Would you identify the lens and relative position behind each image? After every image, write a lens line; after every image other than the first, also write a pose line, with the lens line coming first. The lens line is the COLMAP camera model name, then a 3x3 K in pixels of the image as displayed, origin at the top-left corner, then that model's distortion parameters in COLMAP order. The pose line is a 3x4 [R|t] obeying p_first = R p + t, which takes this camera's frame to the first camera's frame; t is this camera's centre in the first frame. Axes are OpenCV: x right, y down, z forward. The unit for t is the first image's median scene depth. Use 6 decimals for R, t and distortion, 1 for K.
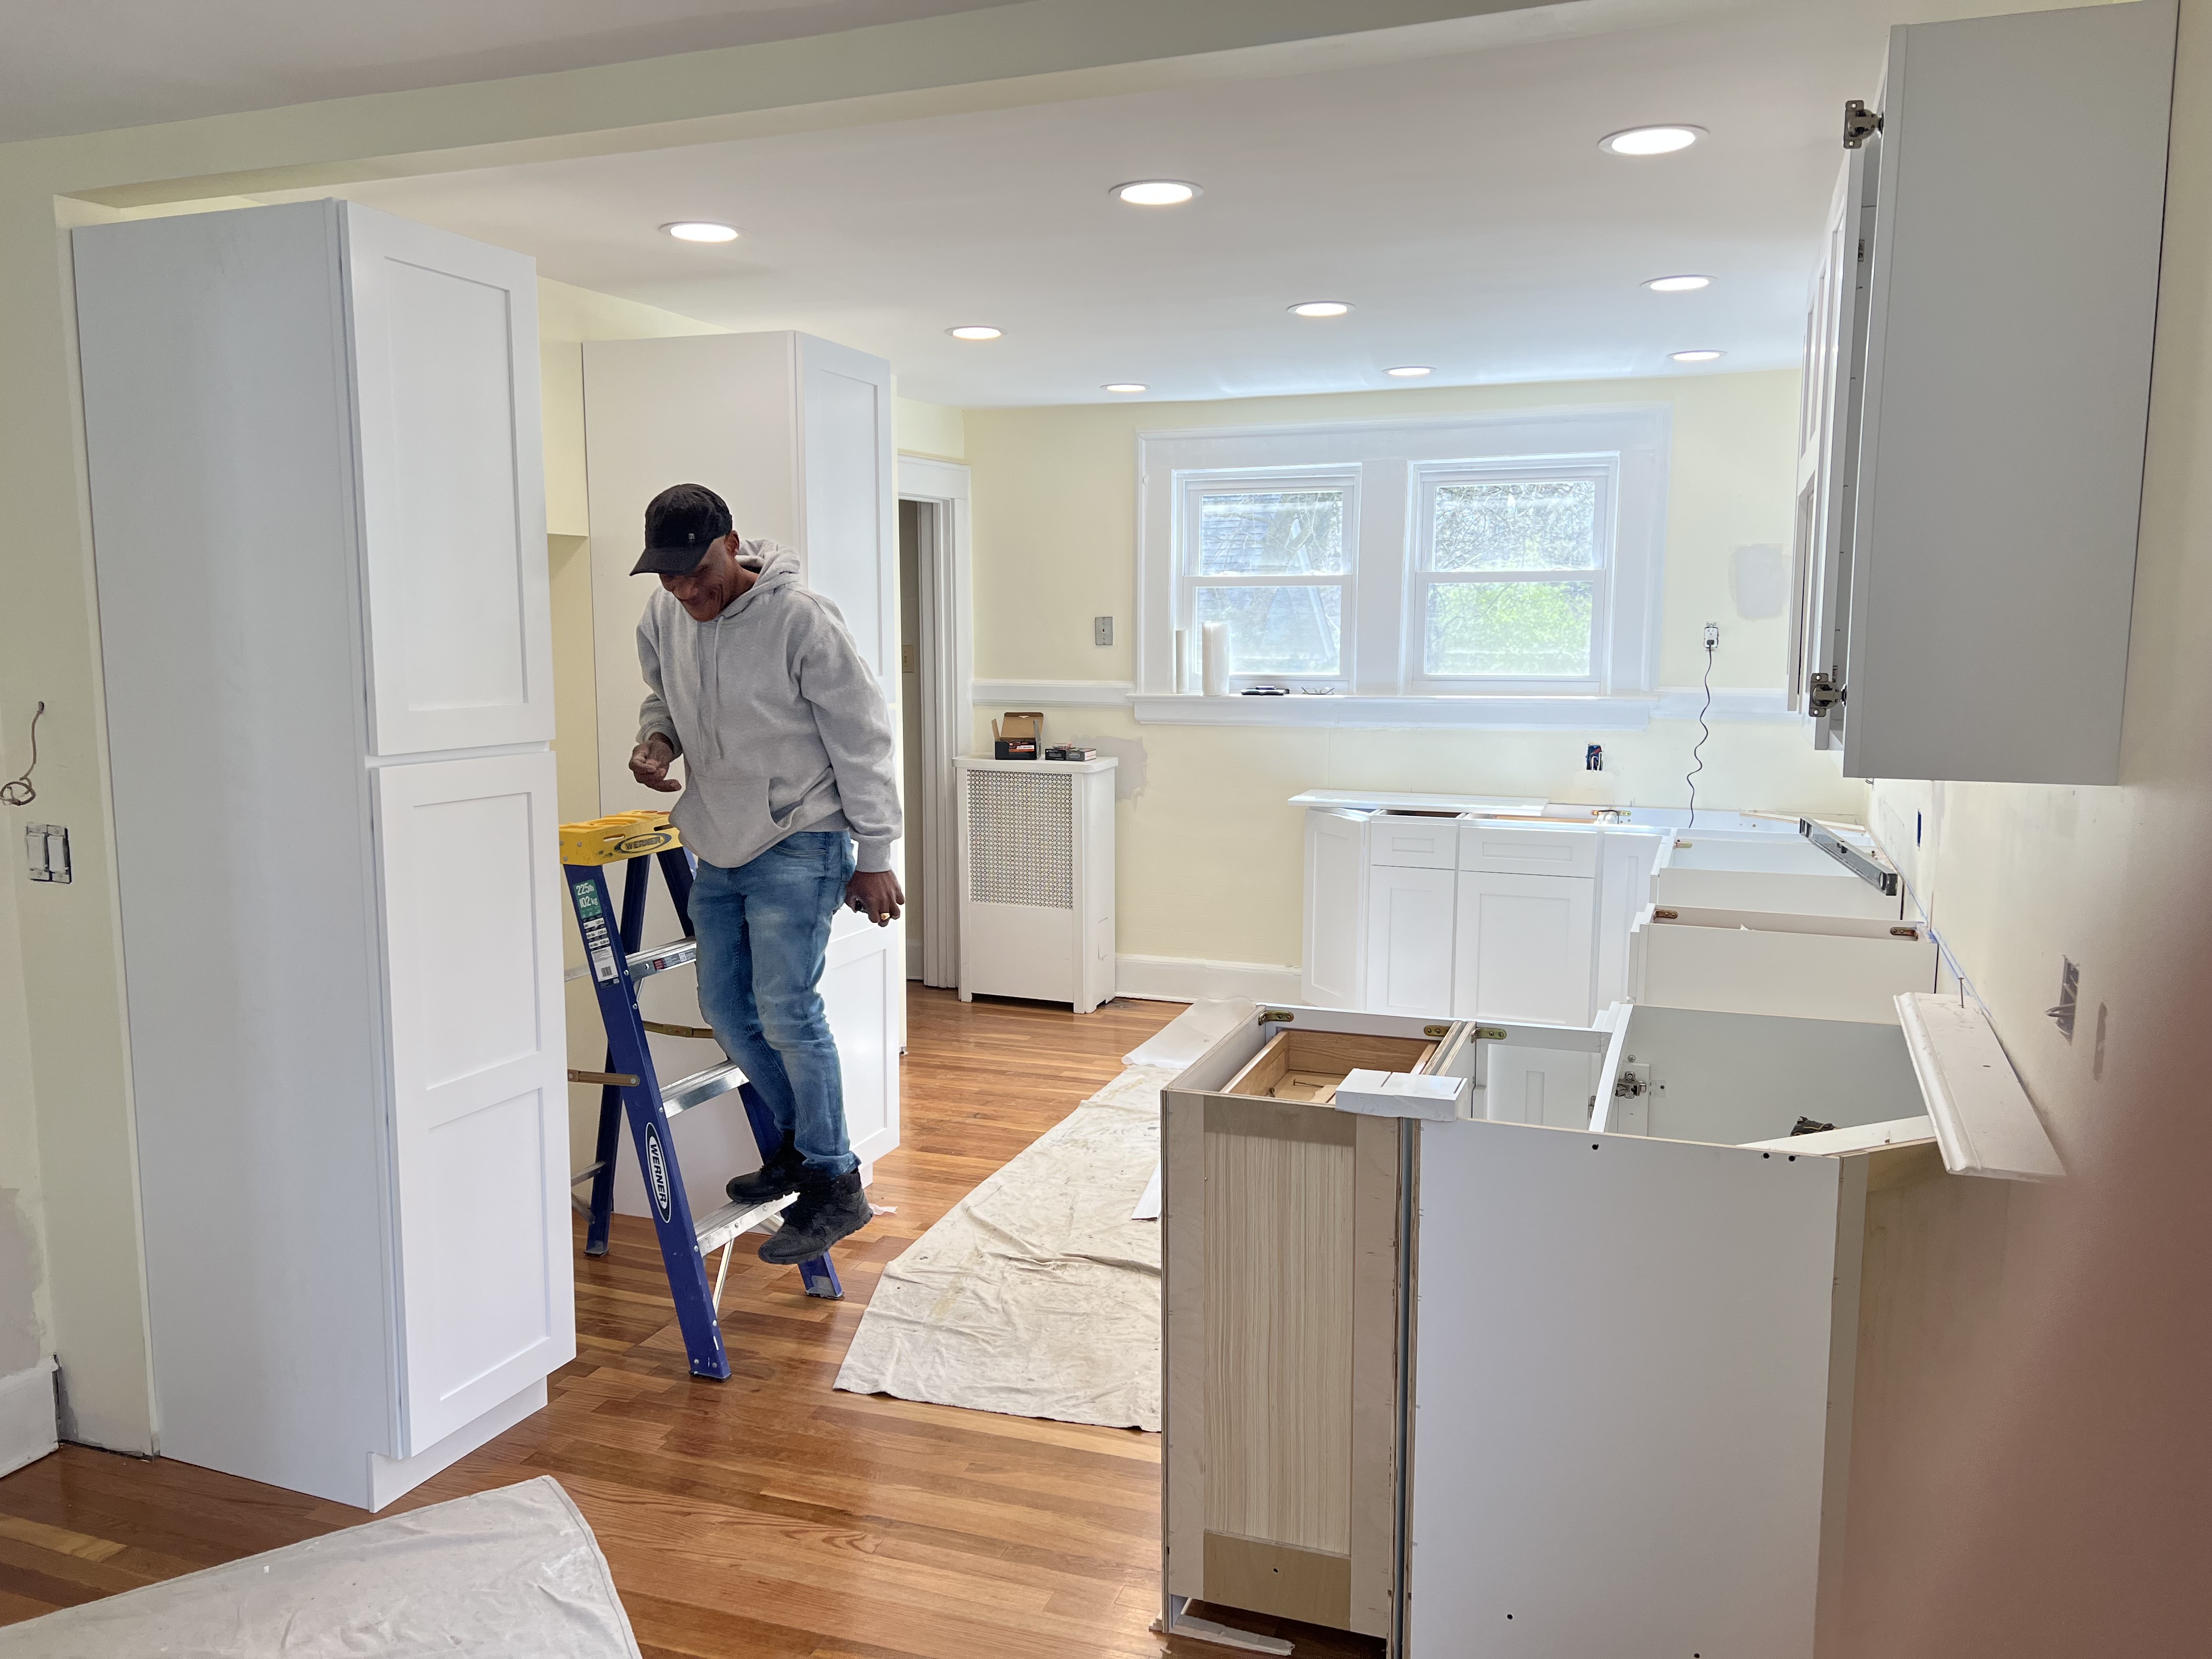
lens RADIAL K [[1685.7, 0, 1111.7], [0, 1685.7, 843.0], [0, 0, 1]] dist [0.047065, -0.059006]
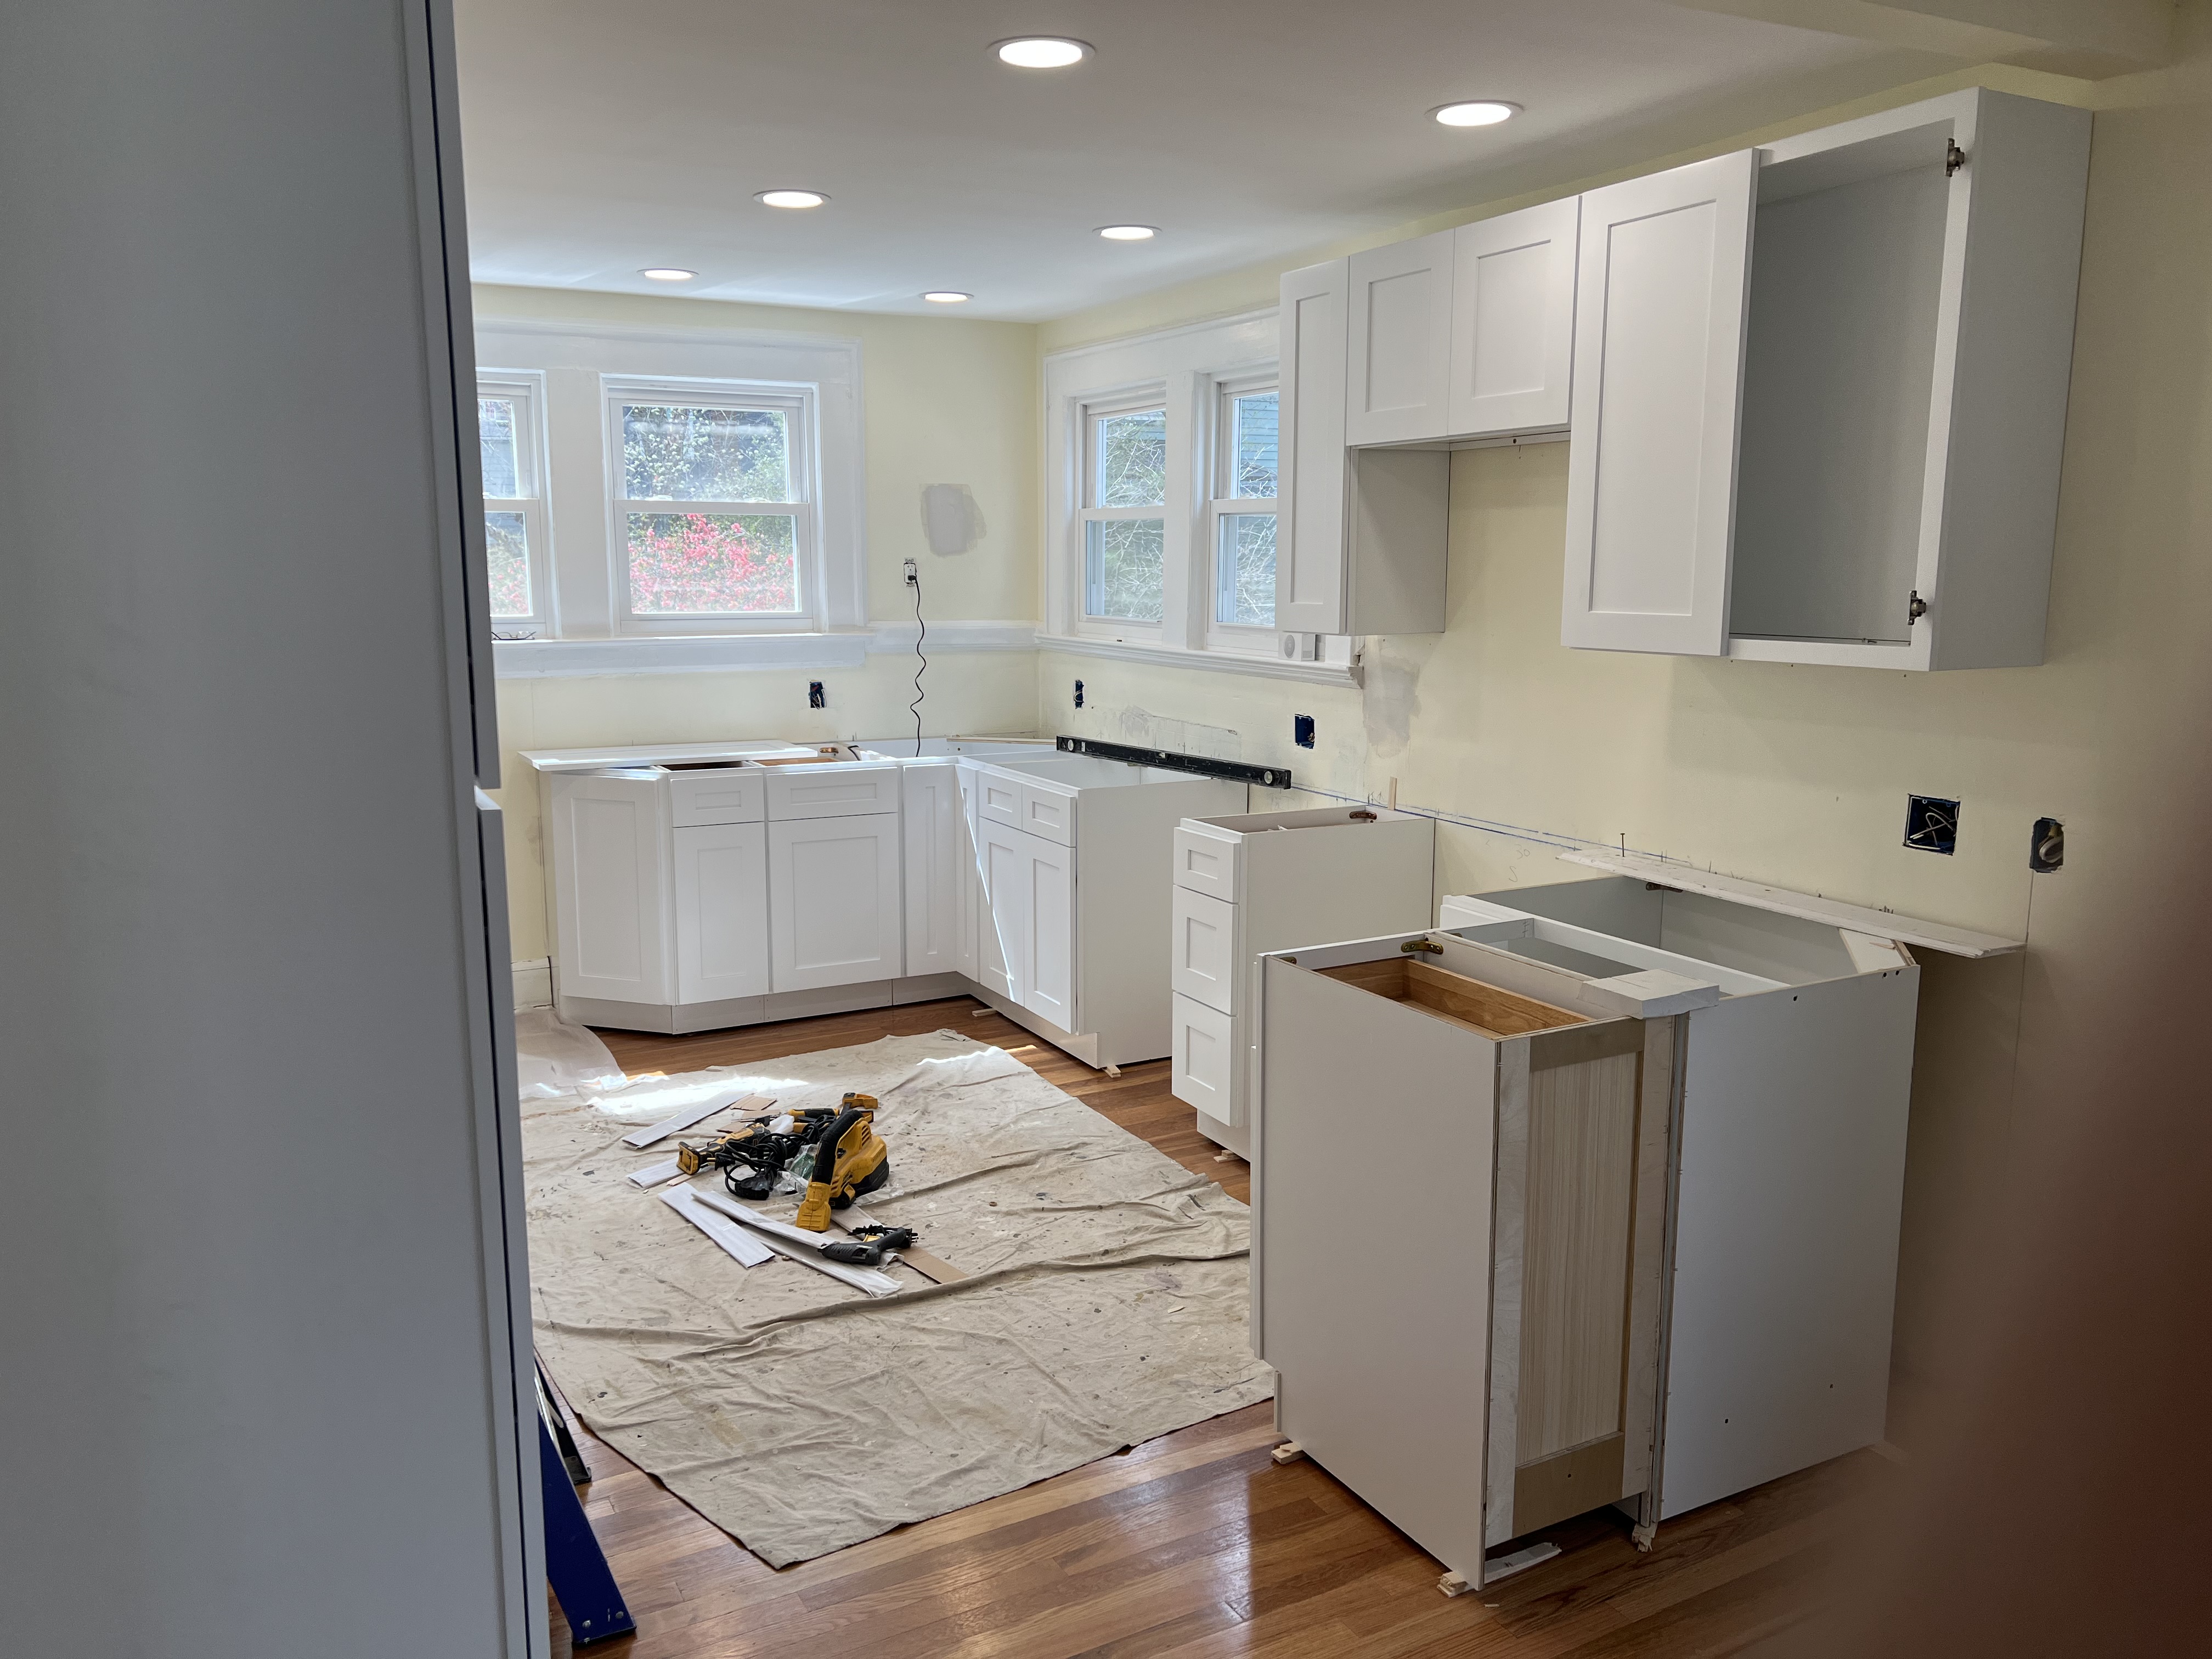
lens RADIAL K [[1685.7, 0, 1112.3], [0, 1685.7, 829.1], [0, 0, 1]] dist [0.047065, -0.059006]
pose [[0.654307, -0.117960, 0.746972, -0.599789], [0.096732, 0.992701, 0.072033, -0.046817], [-0.750017, 0.025124, 0.660942, 0.382050]]
